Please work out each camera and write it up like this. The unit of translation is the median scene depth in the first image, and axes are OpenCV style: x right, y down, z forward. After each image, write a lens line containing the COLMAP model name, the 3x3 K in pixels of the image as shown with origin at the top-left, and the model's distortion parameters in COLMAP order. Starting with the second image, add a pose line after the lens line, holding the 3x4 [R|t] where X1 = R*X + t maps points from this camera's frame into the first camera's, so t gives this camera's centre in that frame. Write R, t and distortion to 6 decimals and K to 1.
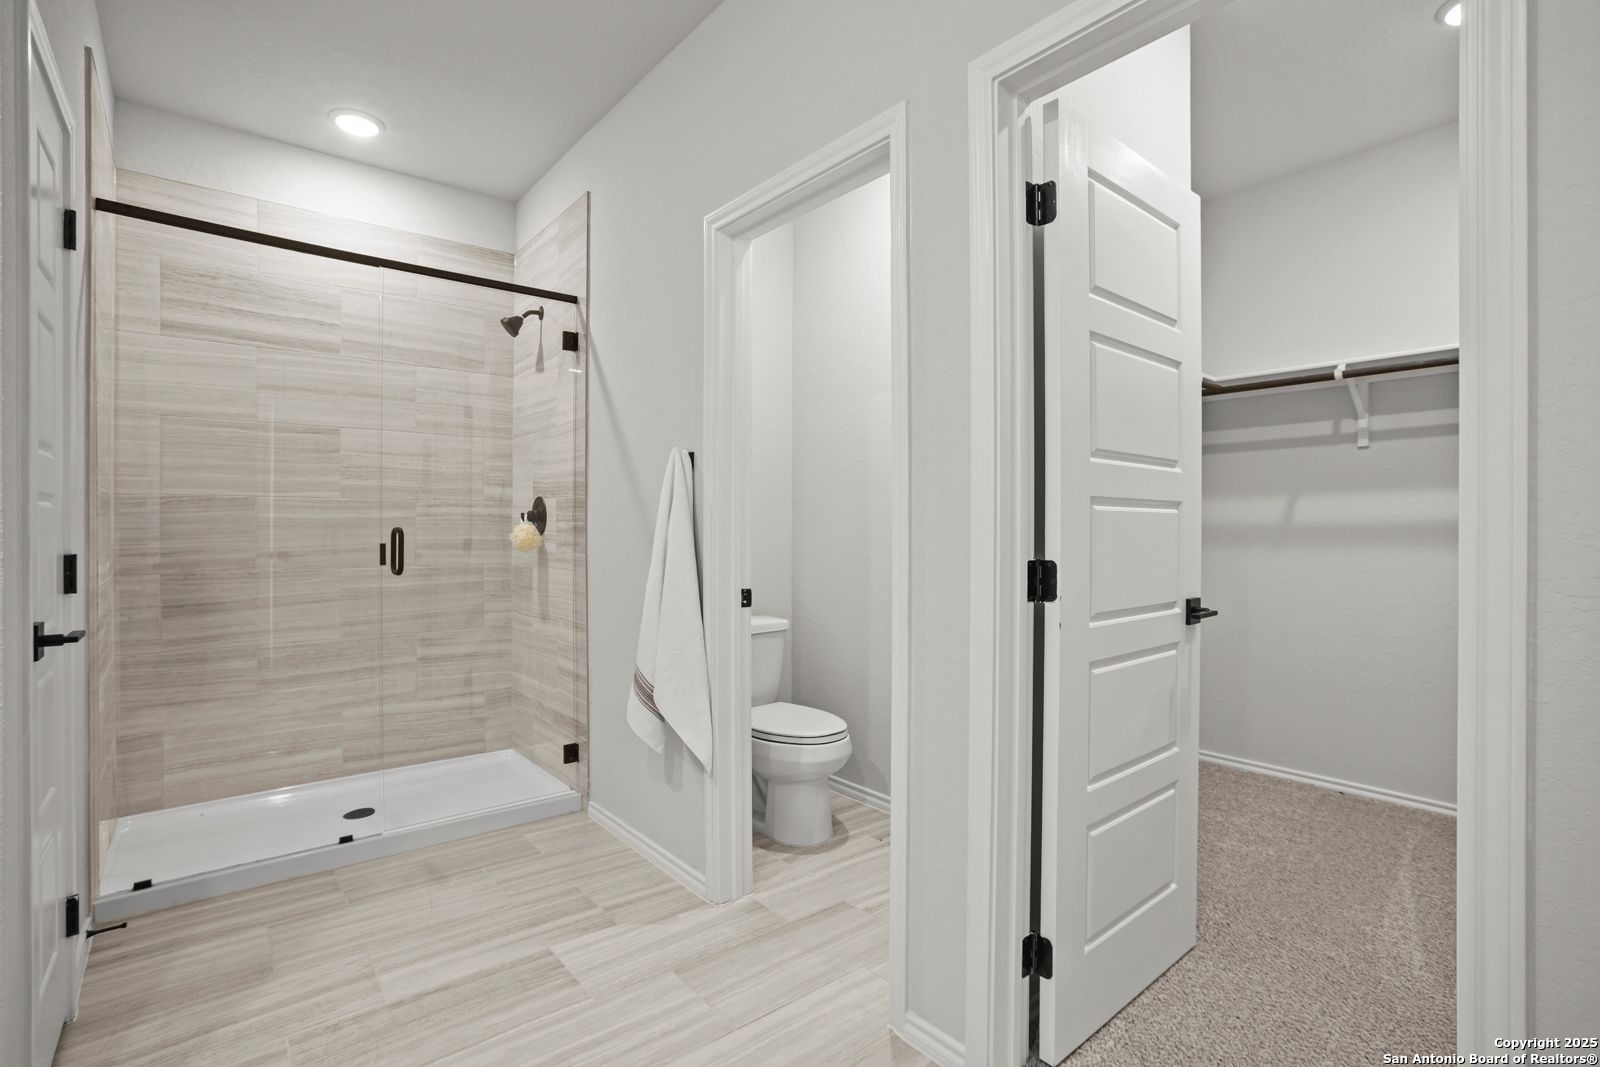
lens RADIAL K [[765.4, 0, 805.4], [0, 765.4, 529.3], [0, 0, 1]] dist [-0.058136, 0.031222]
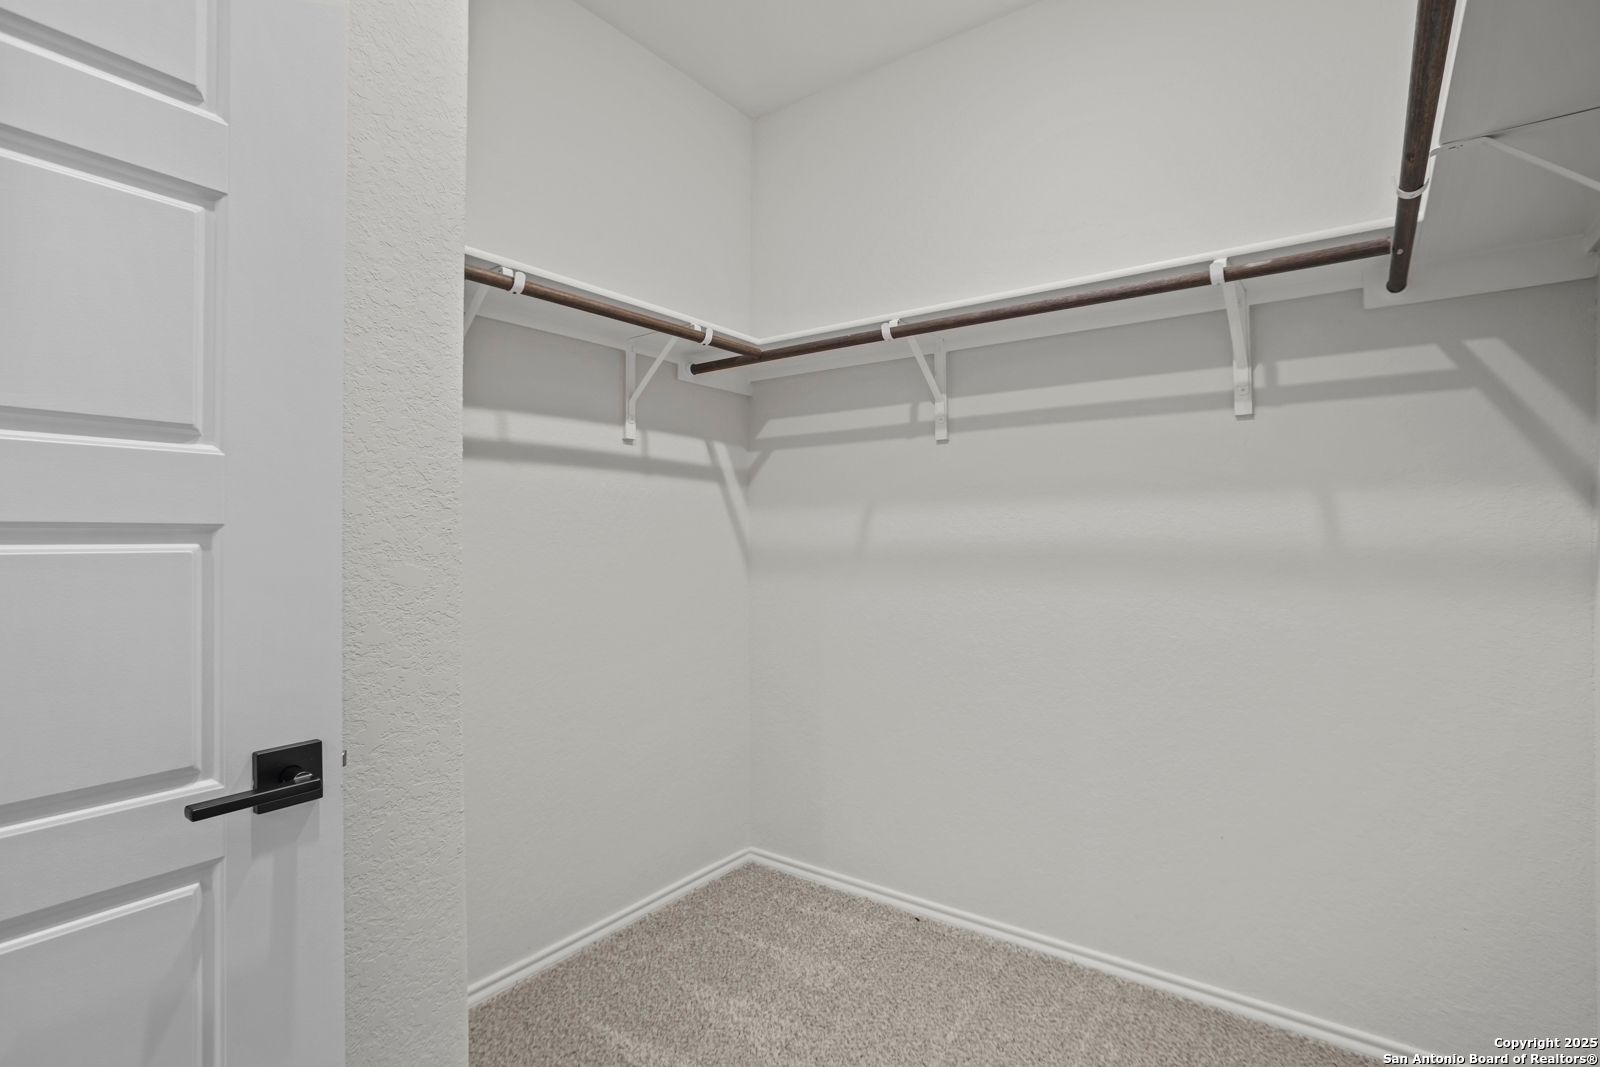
lens RADIAL K [[765.4, 0, 805.4], [0, 765.4, 529.3], [0, 0, 1]] dist [-0.058136, 0.031222]
pose [[0.969082, -0.001430, 0.246736, 0.438293], [0.004014, 0.999942, -0.009972, -0.017591], [-0.246708, 0.010654, 0.969031, 0.319896]]
